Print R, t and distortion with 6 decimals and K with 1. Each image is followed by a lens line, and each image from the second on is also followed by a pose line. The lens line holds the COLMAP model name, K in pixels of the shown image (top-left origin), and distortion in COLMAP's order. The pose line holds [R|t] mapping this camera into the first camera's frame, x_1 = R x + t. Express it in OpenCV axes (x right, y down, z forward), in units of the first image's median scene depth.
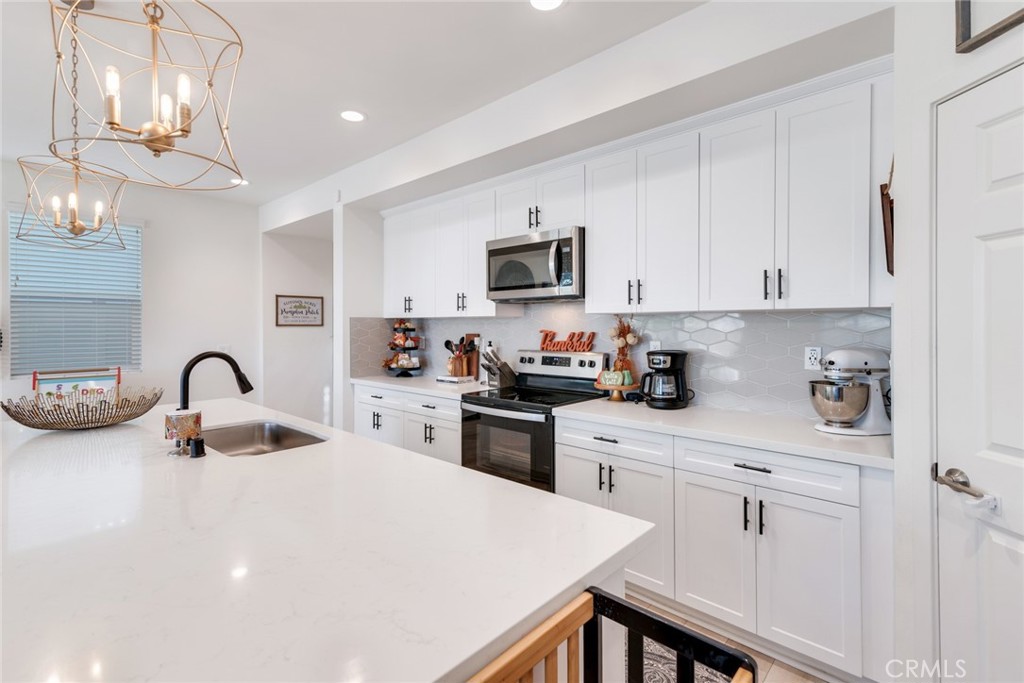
lens RADIAL K [[466.1, 0, 508.7], [0, 466.1, 328.4], [0, 0, 1]] dist [0.014178, -0.001116]
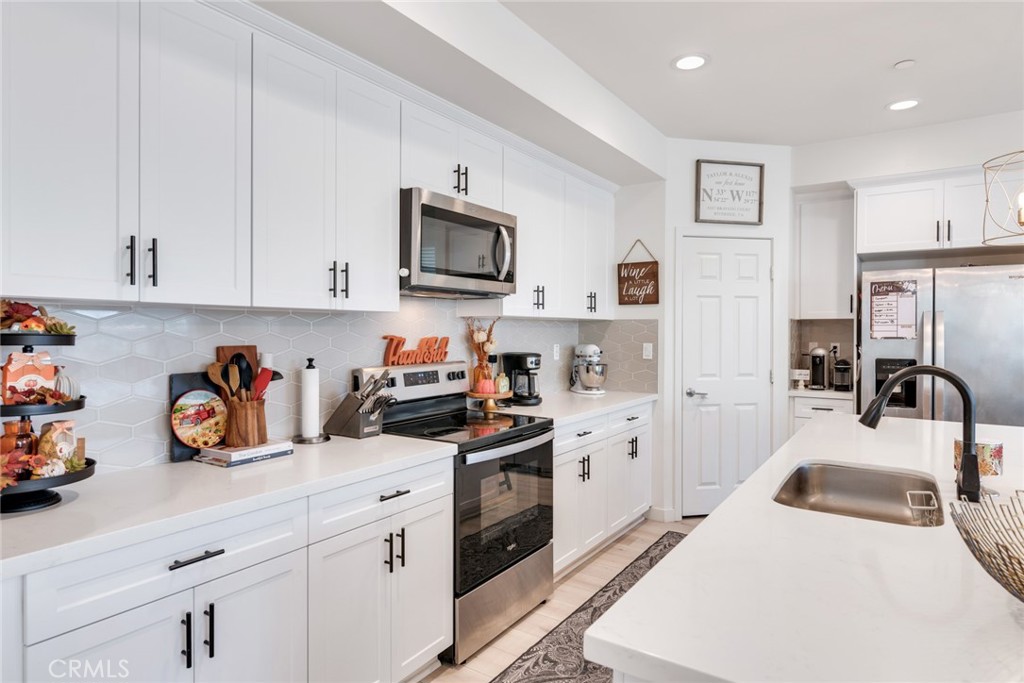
lens RADIAL K [[578.0, 0, 511.3], [0, 578.0, 339.6], [0, 0, 1]] dist [0.004563, -0.000247]
pose [[-0.151968, -0.024310, 0.988086, -0.791124], [-0.009208, 0.999689, 0.023179, -0.010935], [-0.988343, -0.005575, -0.152144, 0.988480]]
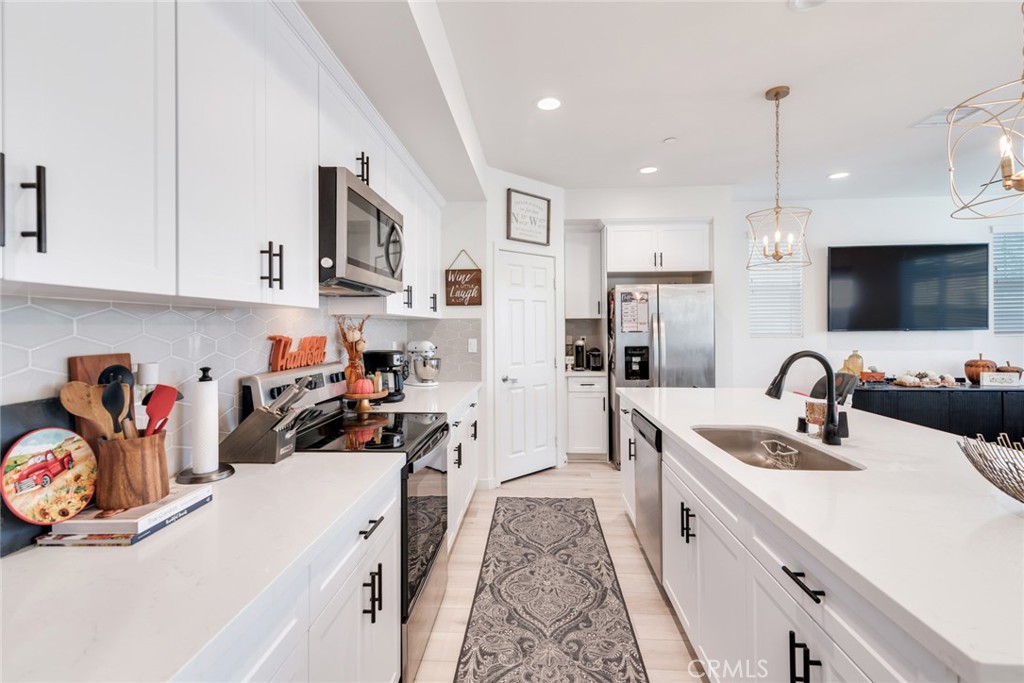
lens RADIAL K [[466.1, 0, 508.7], [0, 466.1, 328.4], [0, 0, 1]] dist [0.014178, -0.001116]
pose [[-0.633667, -0.005274, 0.773588, -0.567683], [-0.003166, 0.999986, 0.004223, -0.008409], [-0.773600, 0.000227, -0.633675, 1.184148]]
